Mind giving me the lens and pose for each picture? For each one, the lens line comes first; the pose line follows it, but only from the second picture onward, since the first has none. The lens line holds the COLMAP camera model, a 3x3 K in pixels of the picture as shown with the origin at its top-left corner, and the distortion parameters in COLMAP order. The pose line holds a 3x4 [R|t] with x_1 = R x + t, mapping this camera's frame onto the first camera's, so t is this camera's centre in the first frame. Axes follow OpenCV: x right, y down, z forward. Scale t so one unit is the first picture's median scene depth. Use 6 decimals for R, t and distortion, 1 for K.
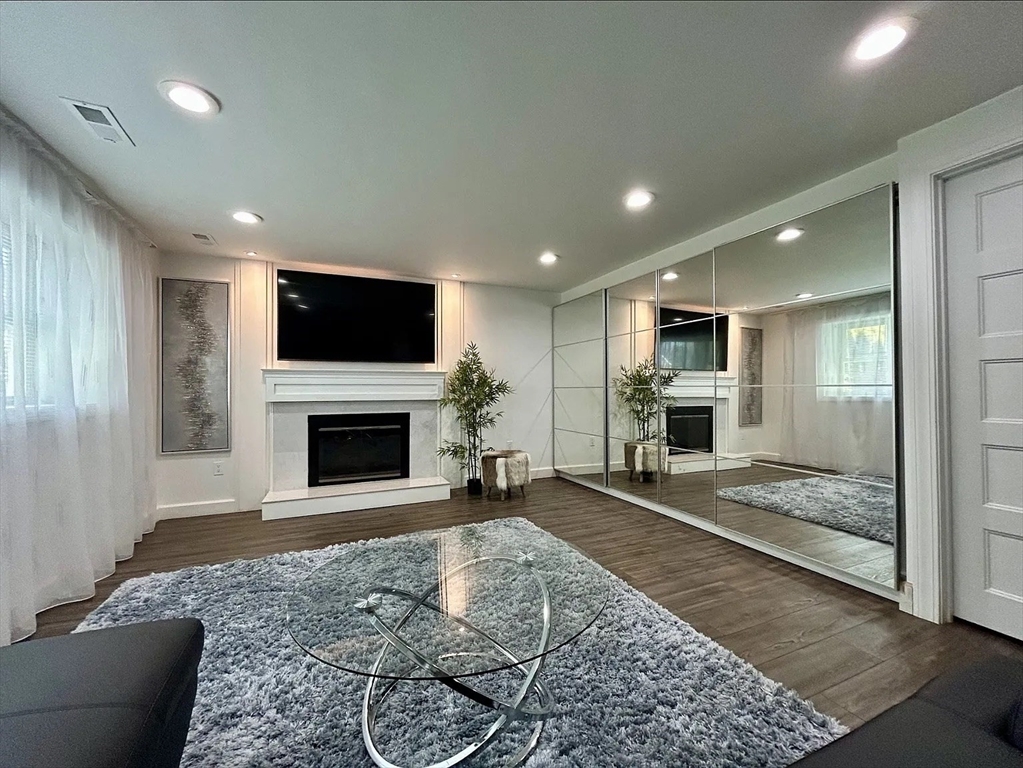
lens RADIAL K [[410.5, 0, 511.5], [0, 410.5, 384.0], [0, 0, 1]] dist [-0.003021, -0.000551]
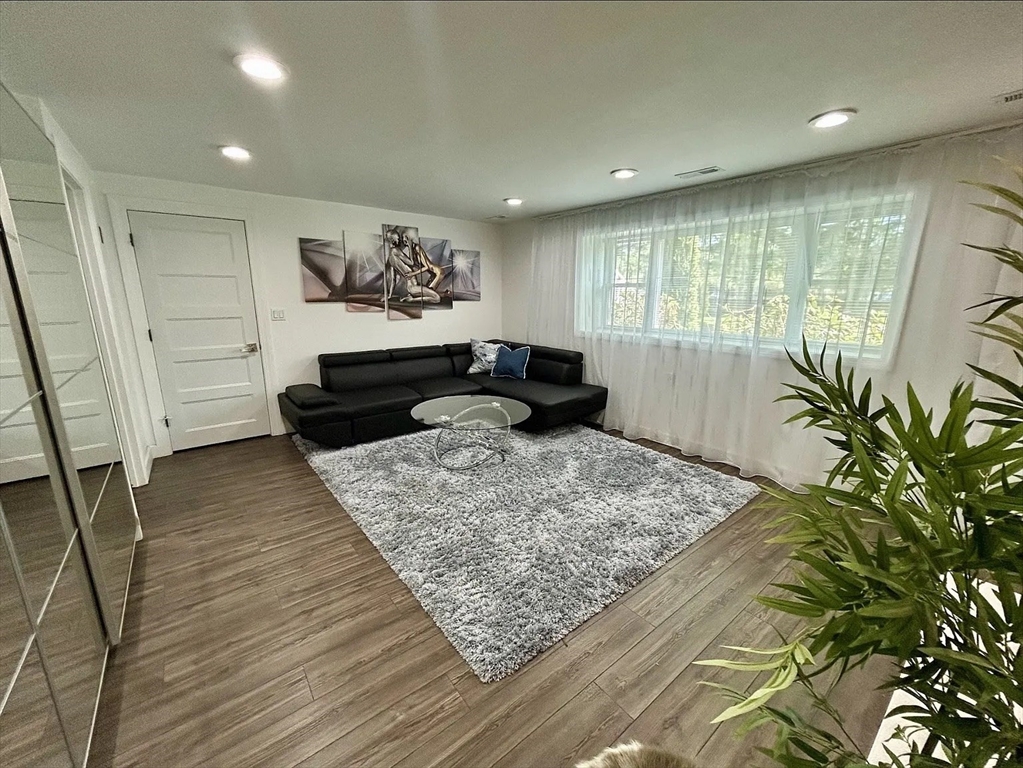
lens RADIAL K [[414.7, 0, 511.5], [0, 414.7, 384.0], [0, 0, 1]] dist [0.001631, 0.000076]
pose [[-0.967430, 0.061048, -0.245667, 0.086777], [0.011384, 0.979995, 0.198698, -0.074892], [0.252883, 0.189429, -0.948771, 1.287192]]
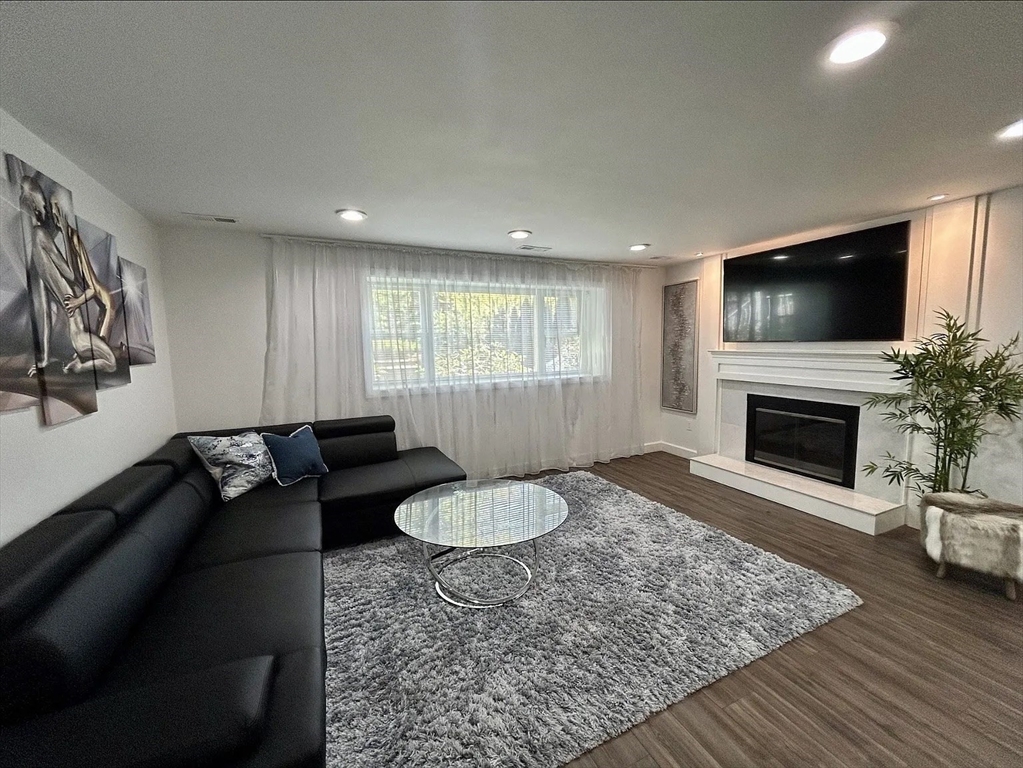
lens RADIAL K [[410.5, 0, 511.5], [0, 410.5, 384.0], [0, 0, 1]] dist [-0.003021, -0.000551]
pose [[0.027539, 0.111653, -0.993366, 0.581677], [0.035295, 0.993014, 0.112592, -0.097160], [0.998997, -0.038161, 0.023406, 0.406259]]
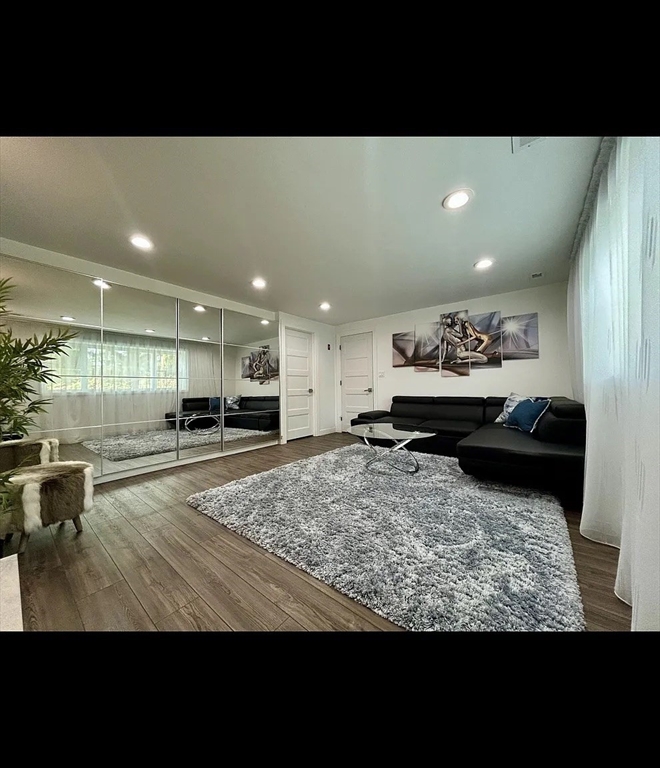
lens RADIAL K [[265.2, 0, 330.0], [0, 265.2, 384.0], [0, 0, 1]] dist [-0.000611, -0.000010]
pose [[-0.458487, 0.030045, 0.888193, -0.717559], [0.004468, 0.999494, -0.031504, 0.052395], [-0.888690, -0.010476, -0.458390, 0.918417]]
